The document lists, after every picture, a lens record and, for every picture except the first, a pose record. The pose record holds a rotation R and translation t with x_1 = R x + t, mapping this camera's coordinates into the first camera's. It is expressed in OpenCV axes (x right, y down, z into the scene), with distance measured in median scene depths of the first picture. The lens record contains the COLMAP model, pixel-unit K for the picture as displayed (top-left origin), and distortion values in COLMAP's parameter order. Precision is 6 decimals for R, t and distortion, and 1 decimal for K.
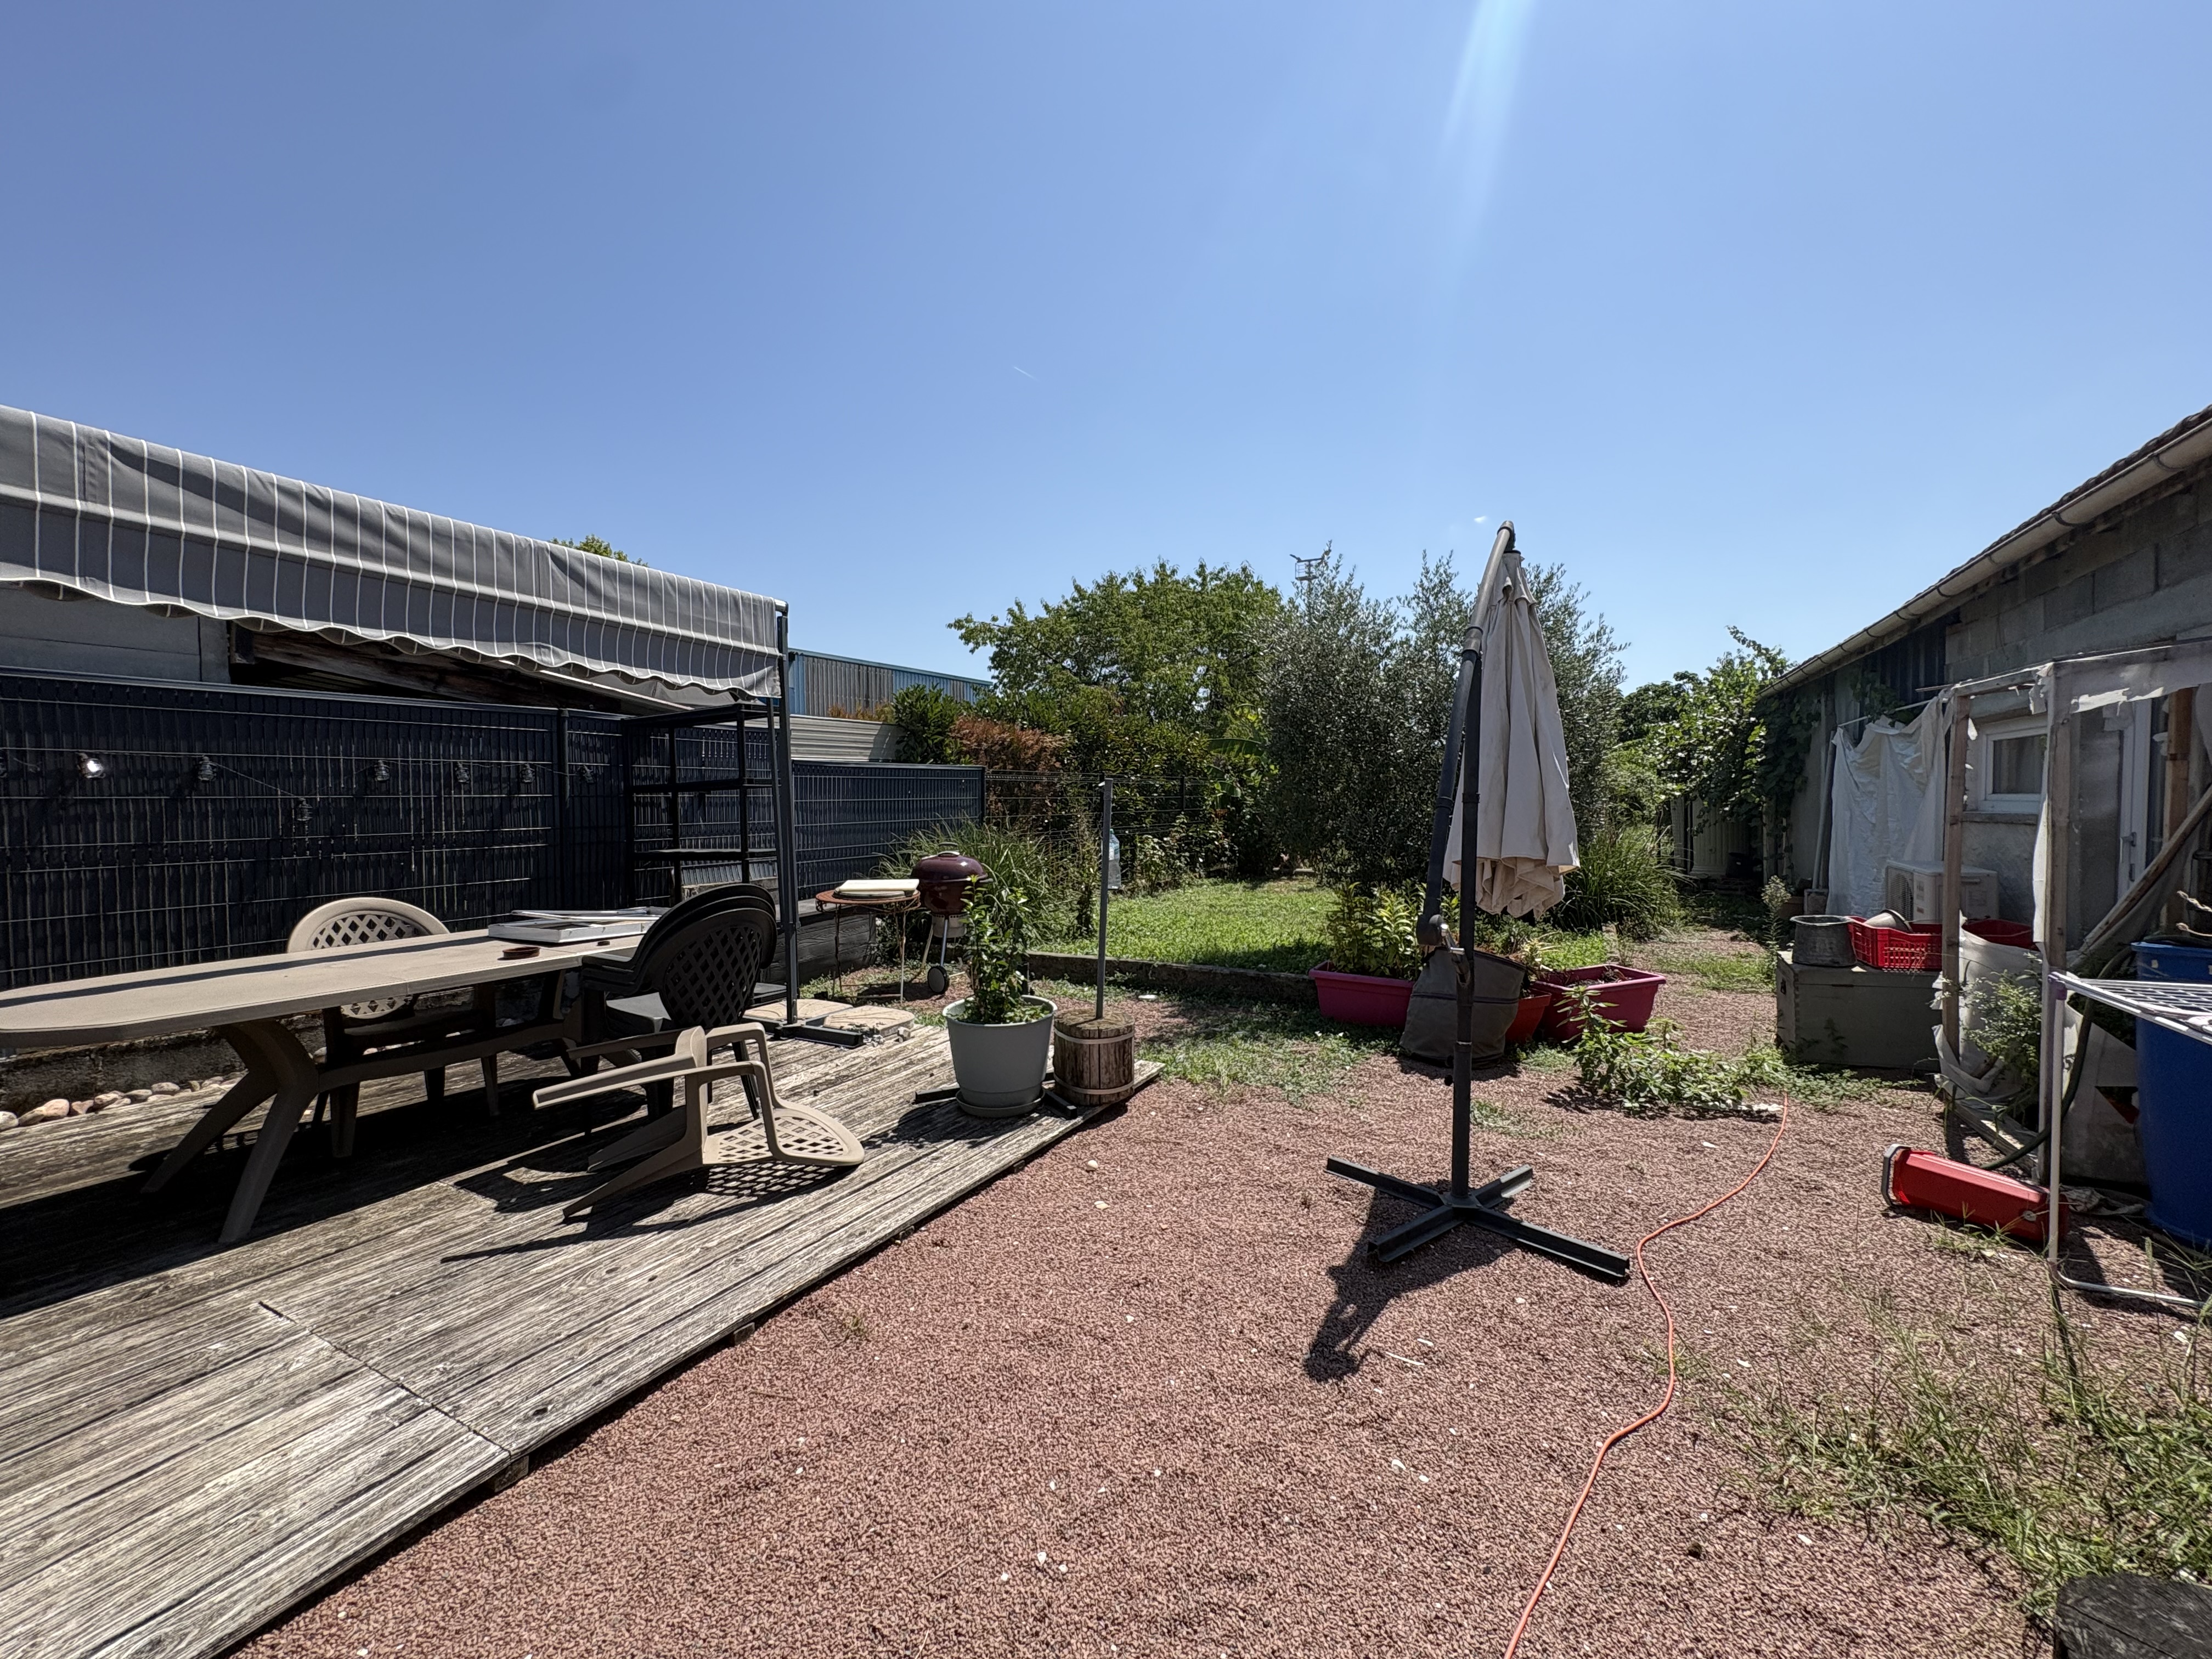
lens RADIAL K [[881.2, 0, 1099.9], [0, 881.2, 832.7], [0, 0, 1]] dist [0.001463, 0.000105]
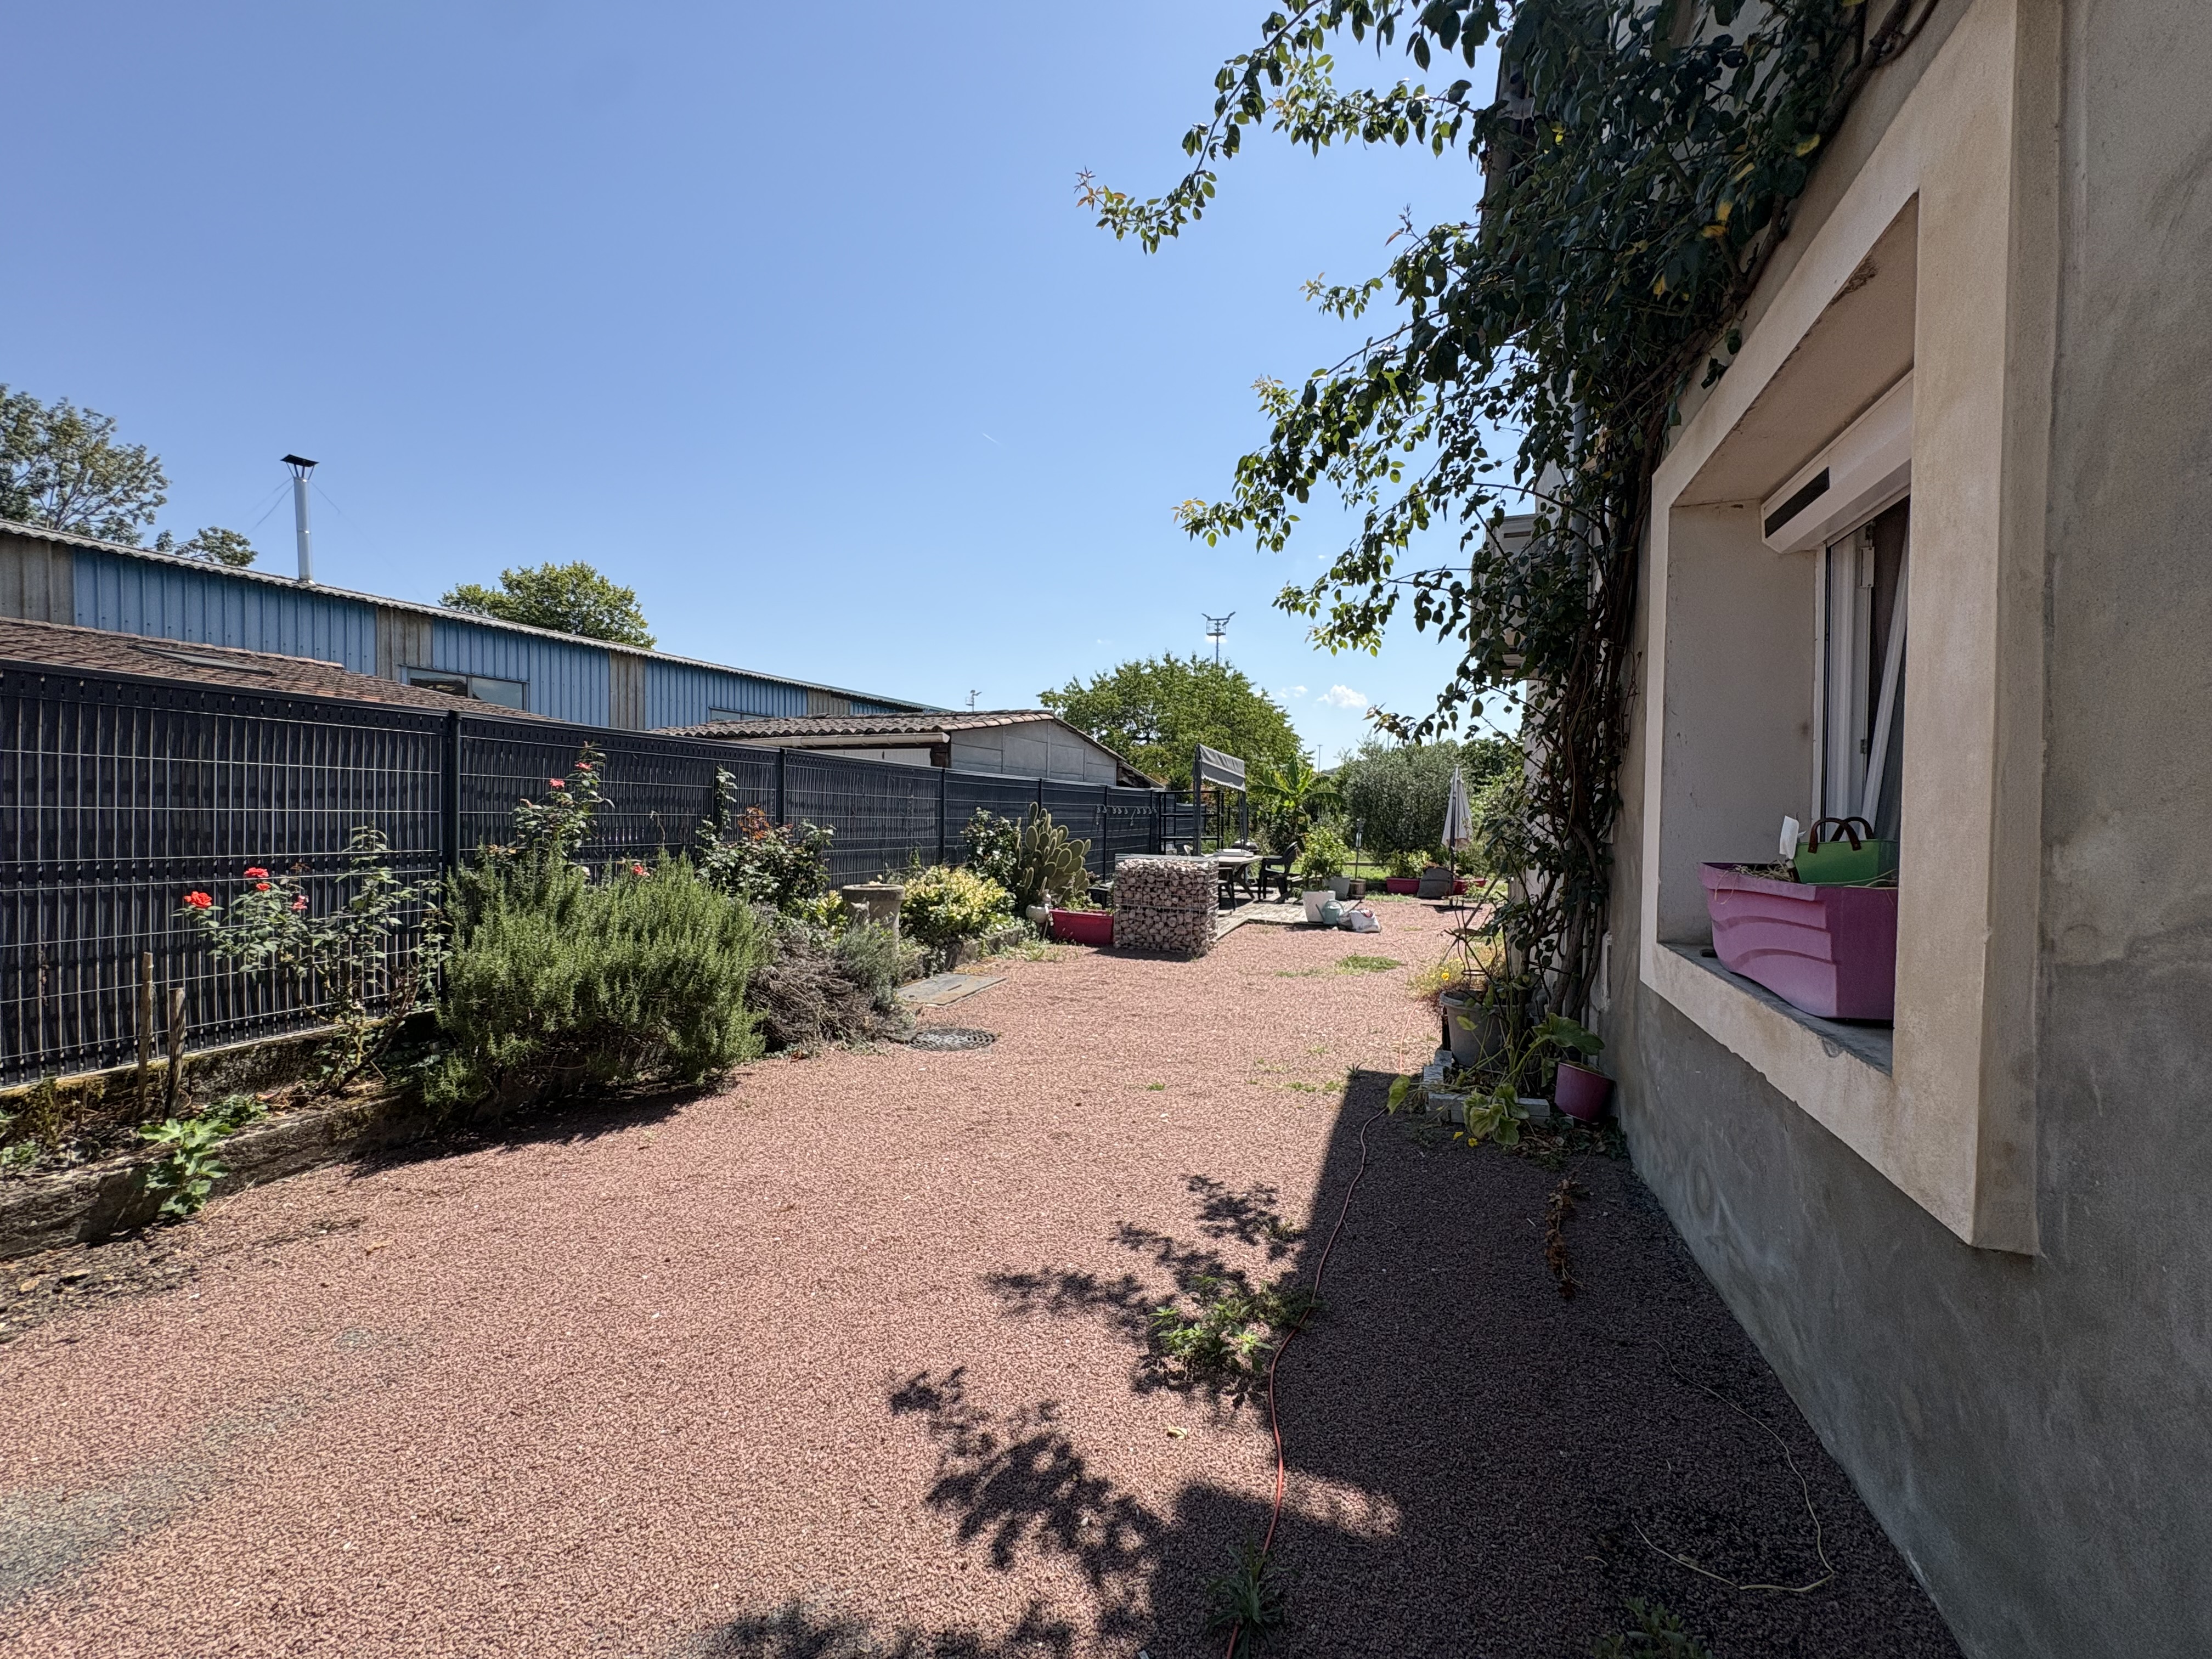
lens RADIAL K [[881.2, 0, 1117.9], [0, 881.2, 828.5], [0, 0, 1]] dist [0.001463, 0.000105]
pose [[0.984733, 0.015760, 0.173357, -1.023434], [-0.011972, 0.999667, -0.022876, 0.052383], [-0.173660, 0.020451, 0.984593, -1.583047]]
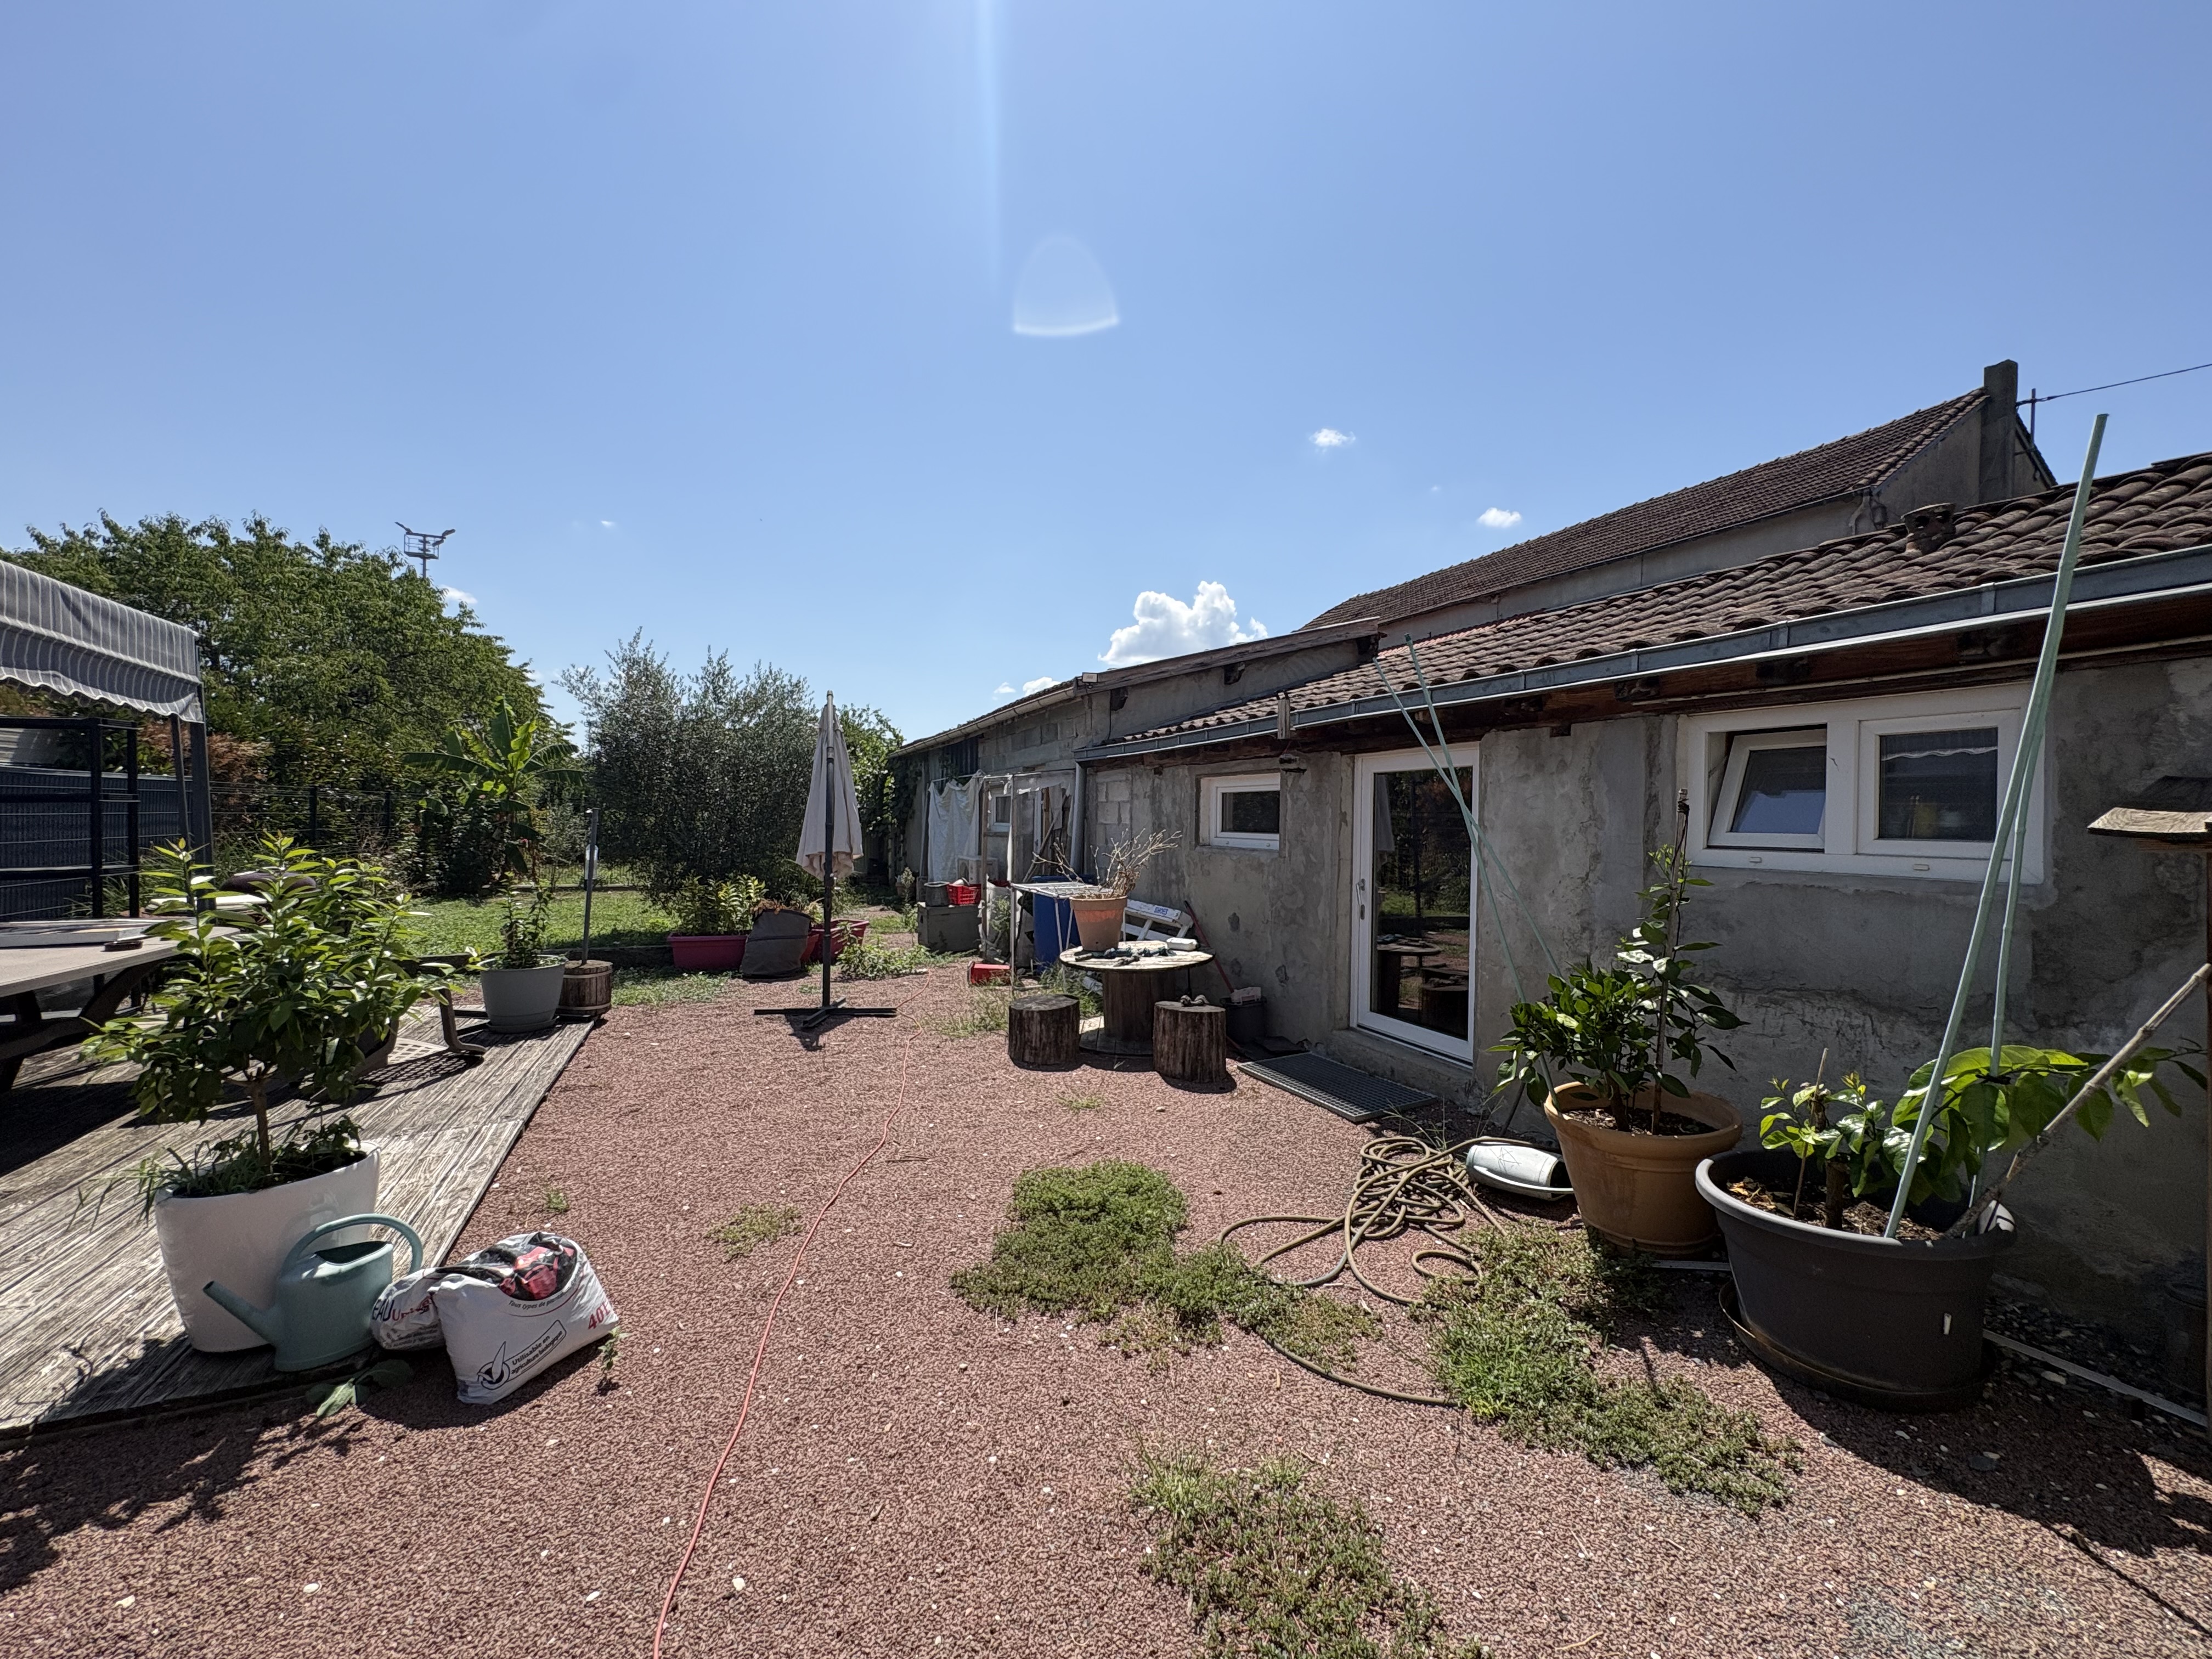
lens RADIAL K [[881.2, 0, 1107.8], [0, 881.2, 827.3], [0, 0, 1]] dist [0.001463, 0.000105]
pose [[0.606018, 0.005858, 0.795429, -0.399578], [0.016031, 0.999680, -0.019576, 0.010606], [-0.795289, 0.024615, 0.605731, -0.390329]]
